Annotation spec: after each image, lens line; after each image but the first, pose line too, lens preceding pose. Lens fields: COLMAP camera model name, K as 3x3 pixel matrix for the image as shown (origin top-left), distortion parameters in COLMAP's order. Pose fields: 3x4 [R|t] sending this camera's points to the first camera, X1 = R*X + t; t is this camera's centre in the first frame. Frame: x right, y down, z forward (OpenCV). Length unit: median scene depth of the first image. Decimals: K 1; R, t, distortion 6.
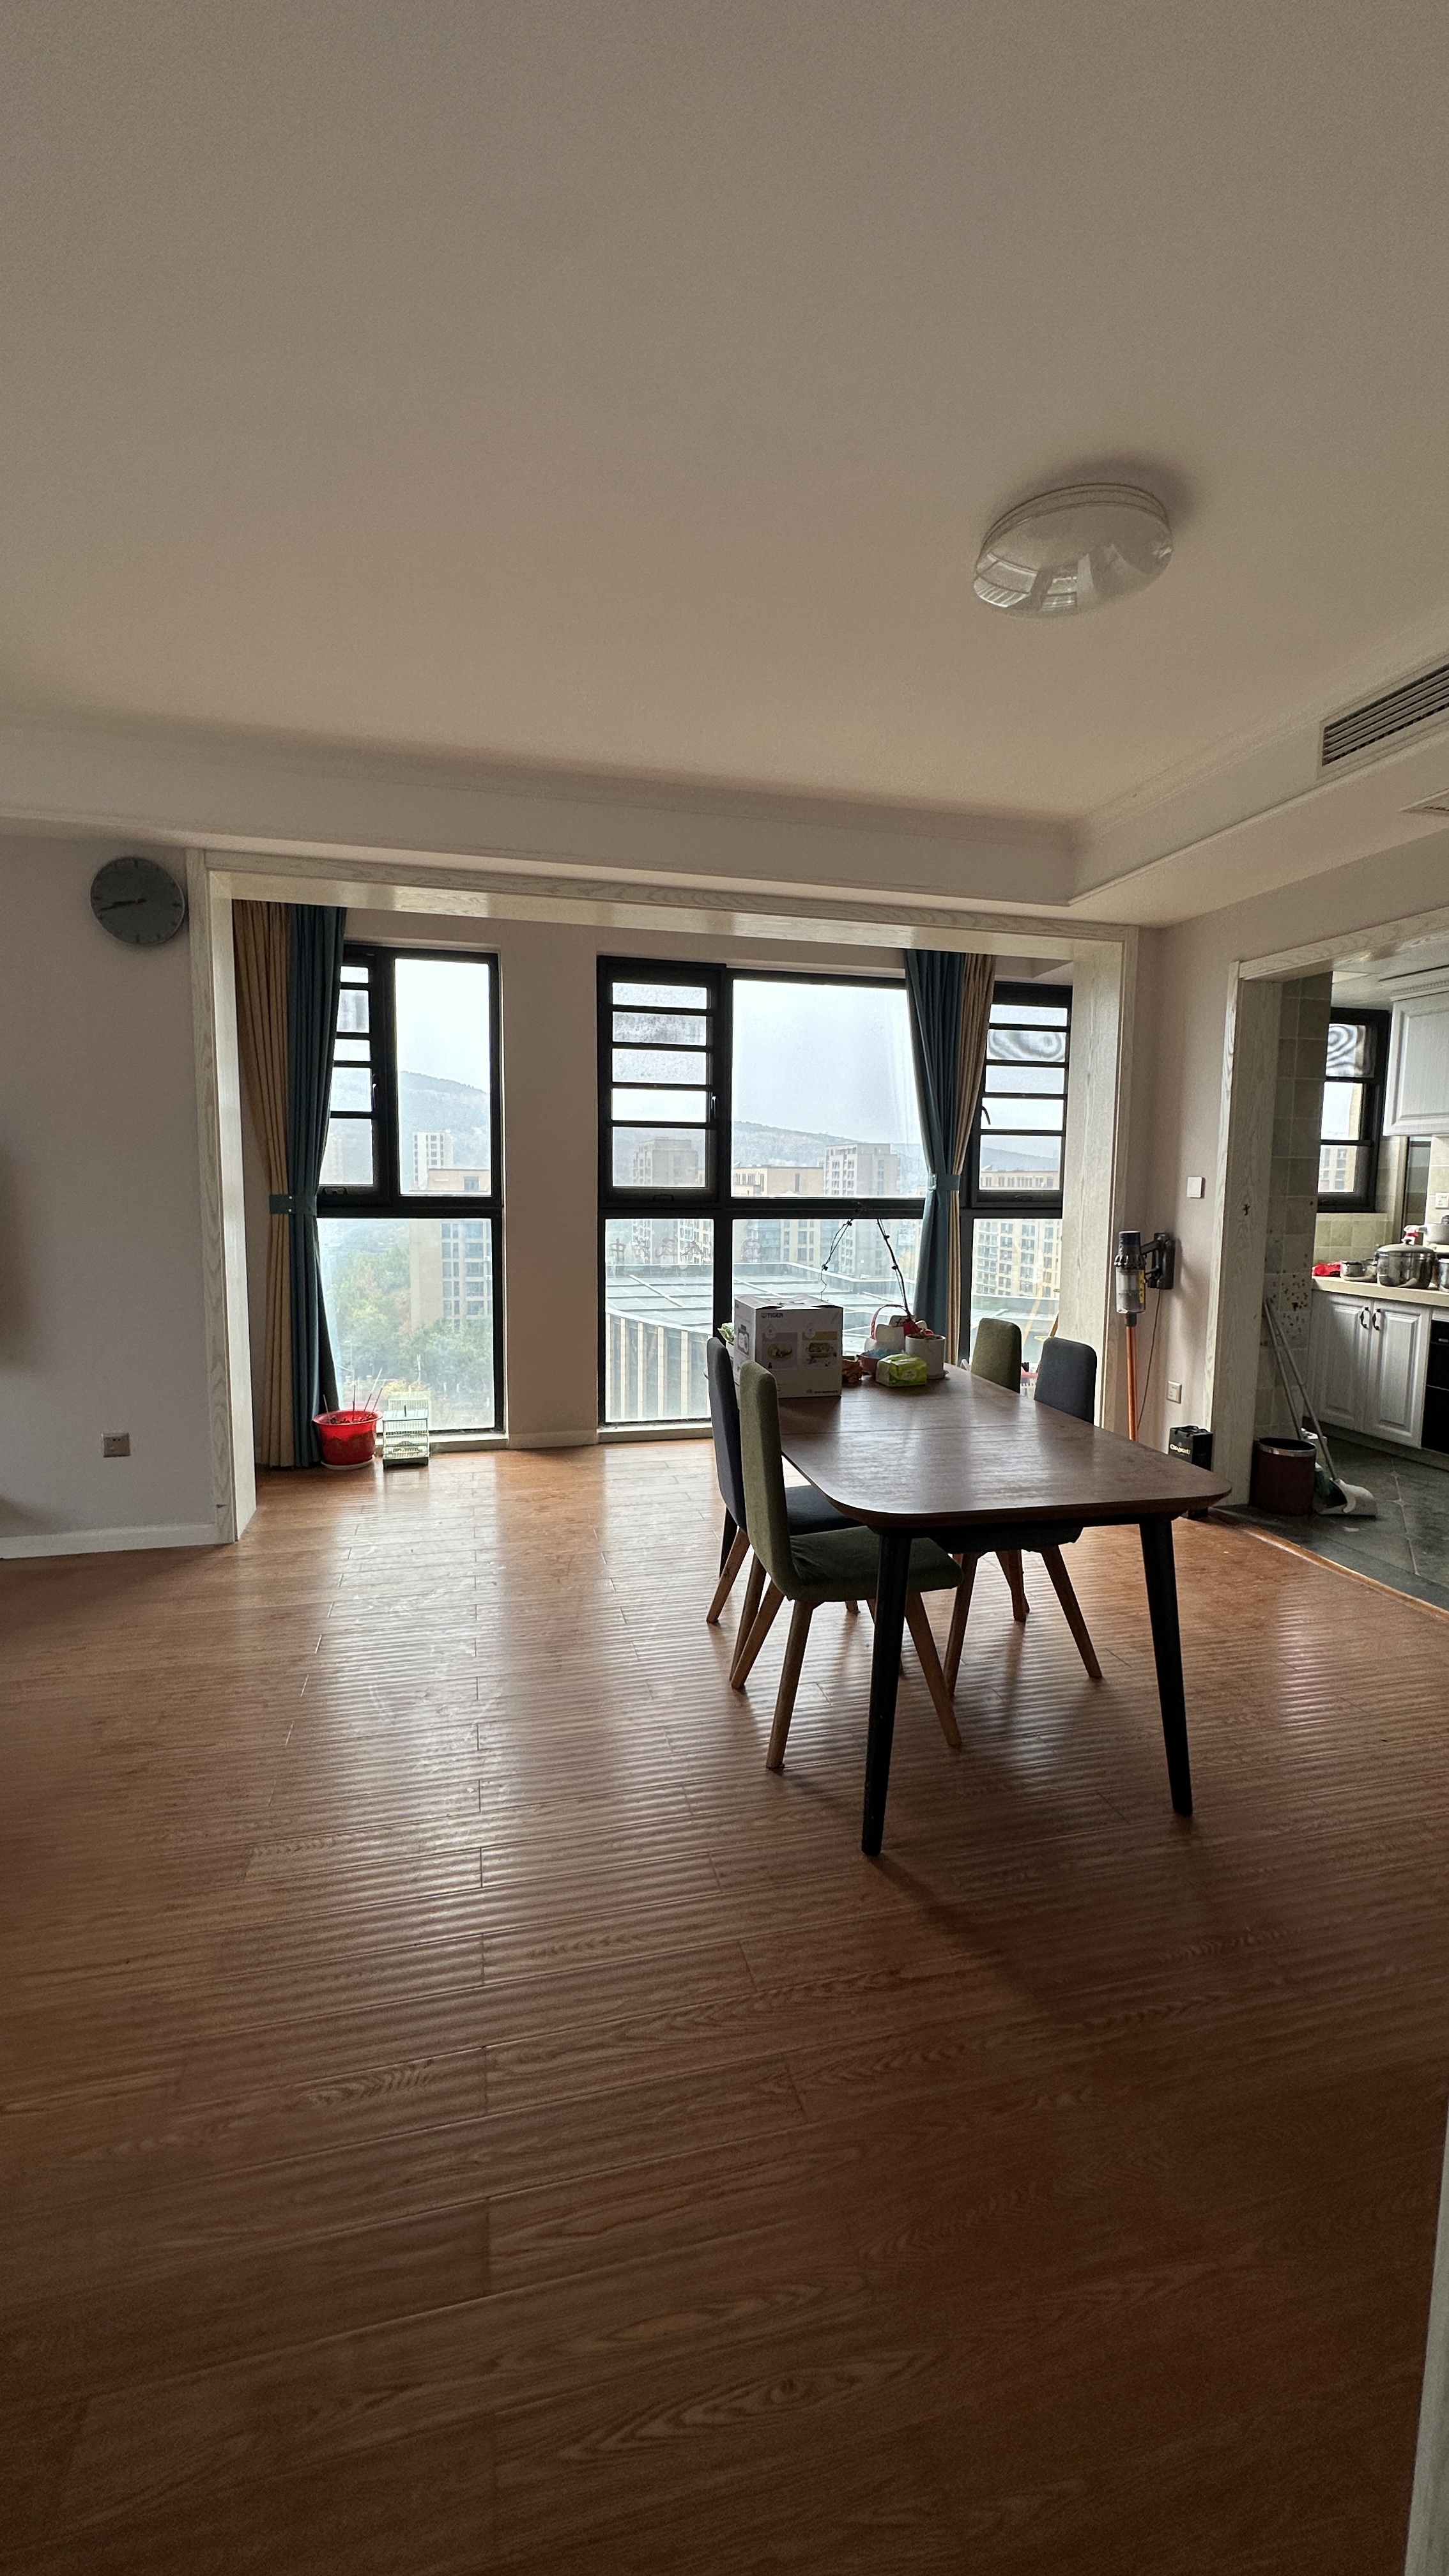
lens RADIAL K [[1028.9, 0, 724.5], [0, 1028.9, 1288.0], [0, 0, 1]] dist [-0.001087, -0.000121]
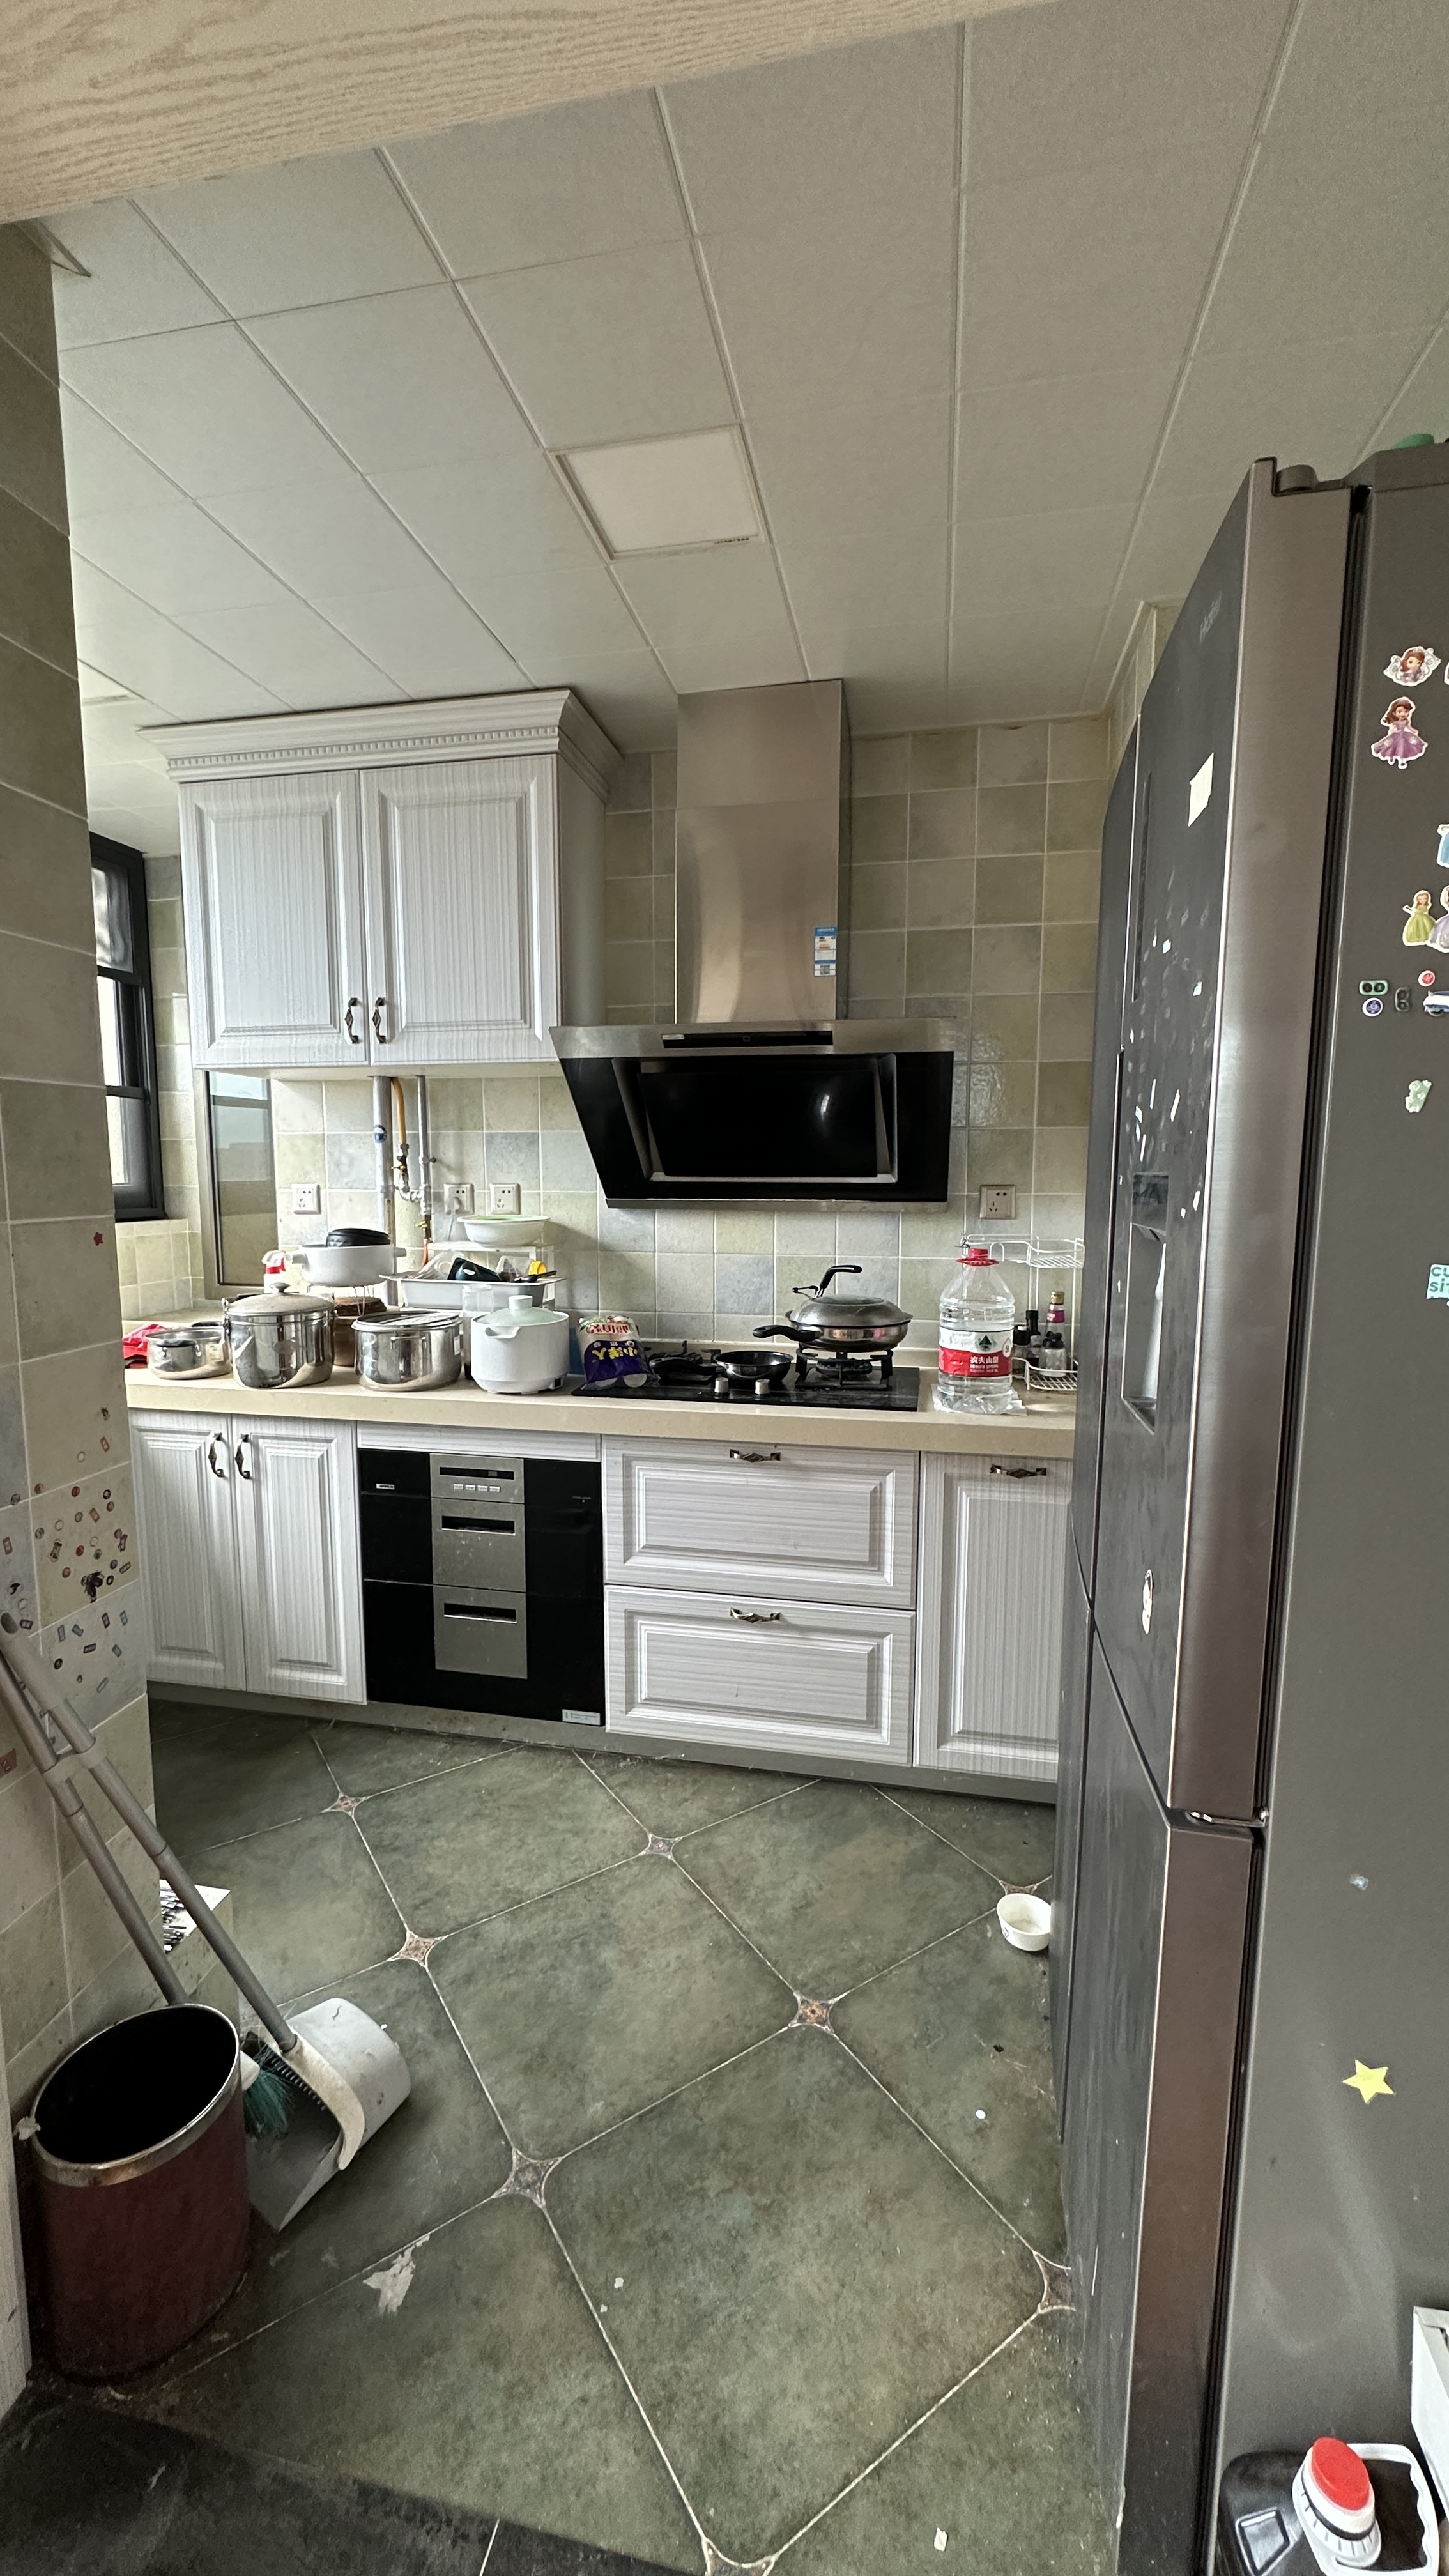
lens RADIAL K [[1028.9, 0, 724.5], [0, 1028.9, 1288.0], [0, 0, 1]] dist [-0.001087, -0.000121]
pose [[0.436535, -0.116956, 0.892053, 0.320372], [0.099231, 0.991724, 0.081464, -0.063529], [-0.894198, 0.052957, 0.444528, 0.591139]]
